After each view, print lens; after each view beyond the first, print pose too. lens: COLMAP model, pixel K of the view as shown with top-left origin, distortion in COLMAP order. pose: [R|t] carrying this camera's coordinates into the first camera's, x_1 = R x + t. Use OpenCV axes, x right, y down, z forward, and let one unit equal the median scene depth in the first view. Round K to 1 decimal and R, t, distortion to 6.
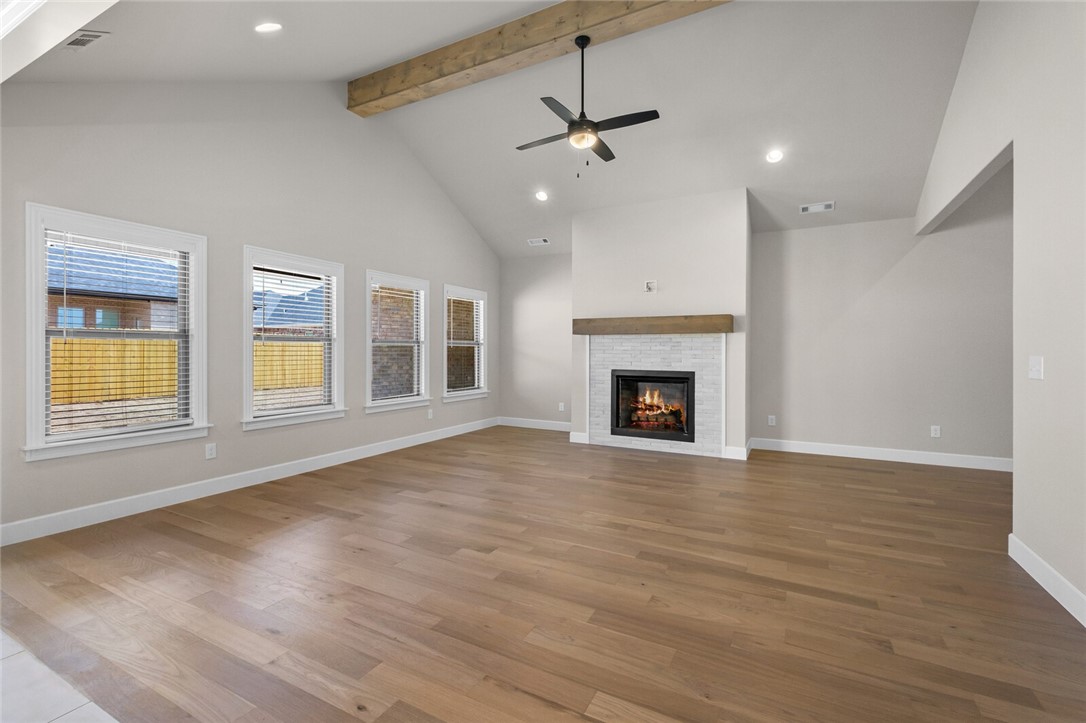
lens RADIAL K [[477.0, 0, 533.7], [0, 477.0, 344.6], [0, 0, 1]] dist [0.010563, -0.000209]
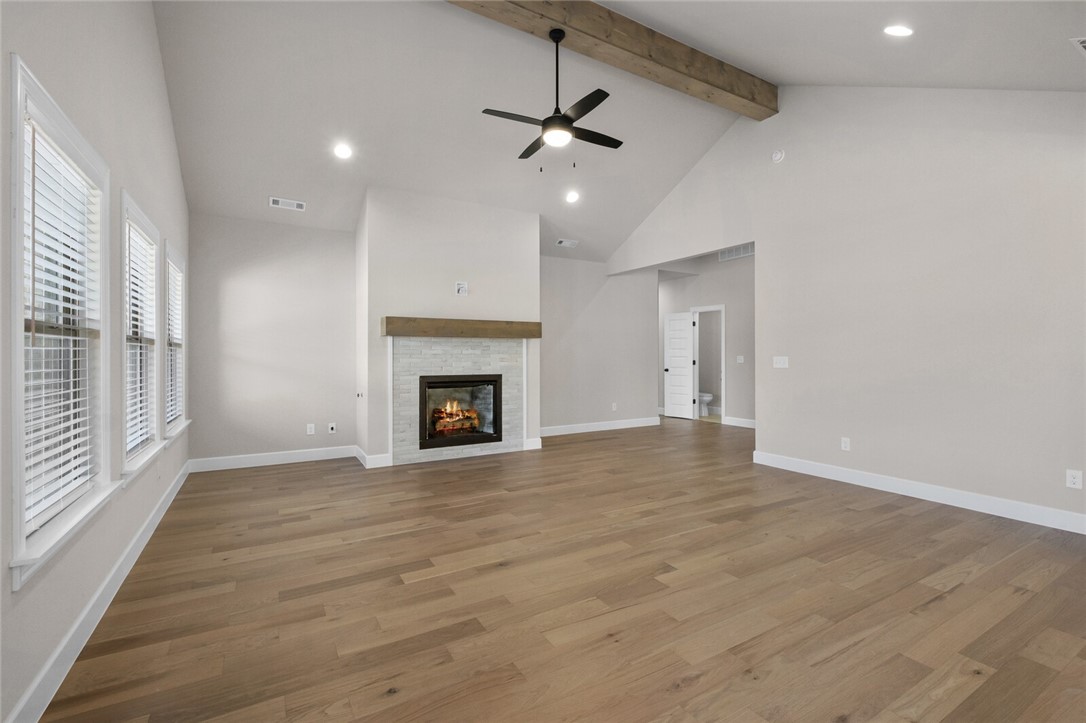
lens RADIAL K [[484.0, 0, 543.1], [0, 484.0, 348.4], [0, 0, 1]] dist [0.002575, -0.001413]
pose [[0.515335, 0.005673, 0.856970, -0.572191], [-0.007125, 0.999972, -0.002335, 0.001577], [-0.856959, -0.004903, 0.515361, 0.396579]]
